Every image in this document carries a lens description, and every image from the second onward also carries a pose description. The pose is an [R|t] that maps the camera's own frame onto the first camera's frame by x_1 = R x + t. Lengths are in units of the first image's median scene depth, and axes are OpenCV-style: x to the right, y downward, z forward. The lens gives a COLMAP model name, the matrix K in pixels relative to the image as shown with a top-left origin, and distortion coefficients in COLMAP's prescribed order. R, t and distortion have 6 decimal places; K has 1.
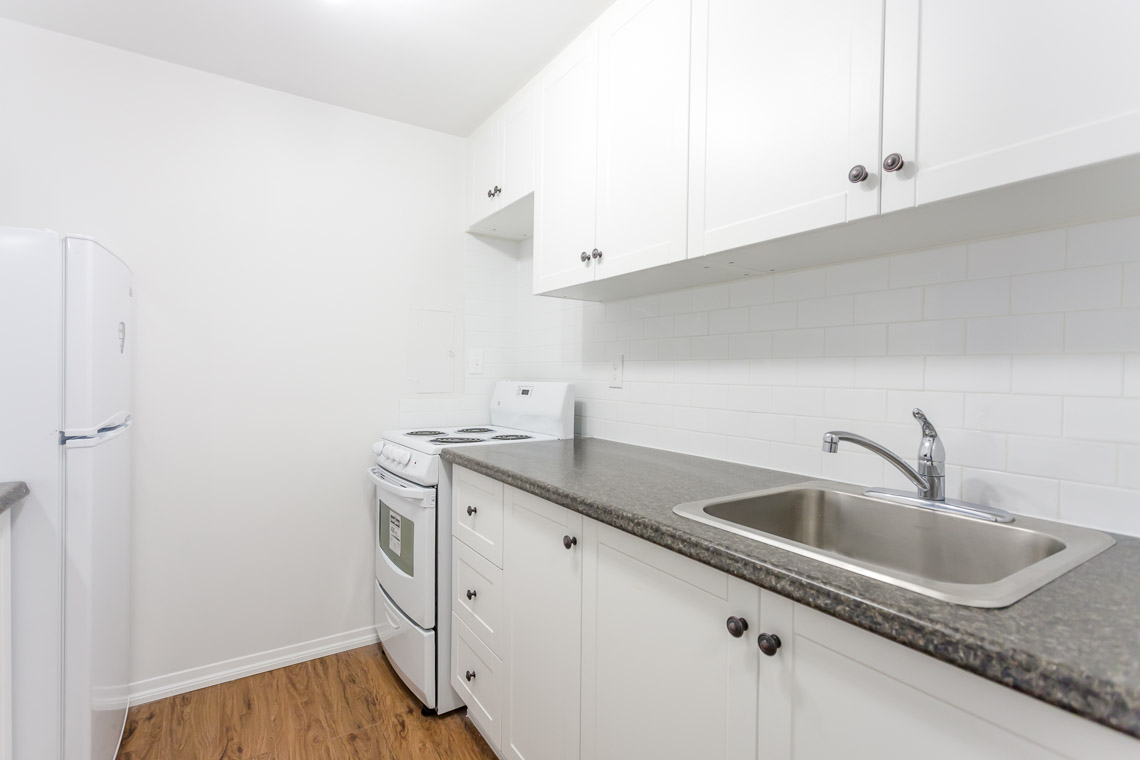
lens RADIAL K [[531.3, 0, 569.4], [0, 531.3, 378.1], [0, 0, 1]] dist [-0.000669, -0.000414]
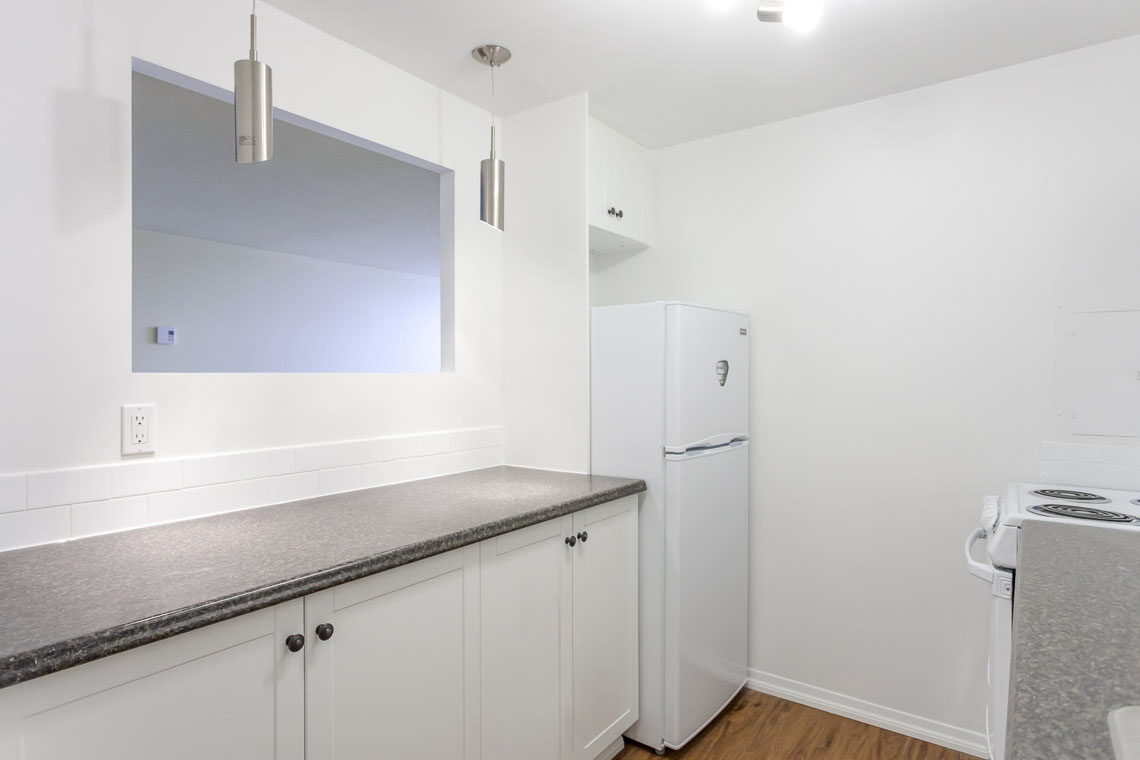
lens RADIAL K [[627.7, 0, 569.8], [0, 627.7, 379.8], [0, 0, 1]] dist [0.002618, 0.000395]
pose [[0.351334, -0.006465, -0.936228, 0.328479], [-0.007149, 0.999928, -0.009588, -0.038957], [0.936223, 0.010062, 0.351262, 0.146099]]
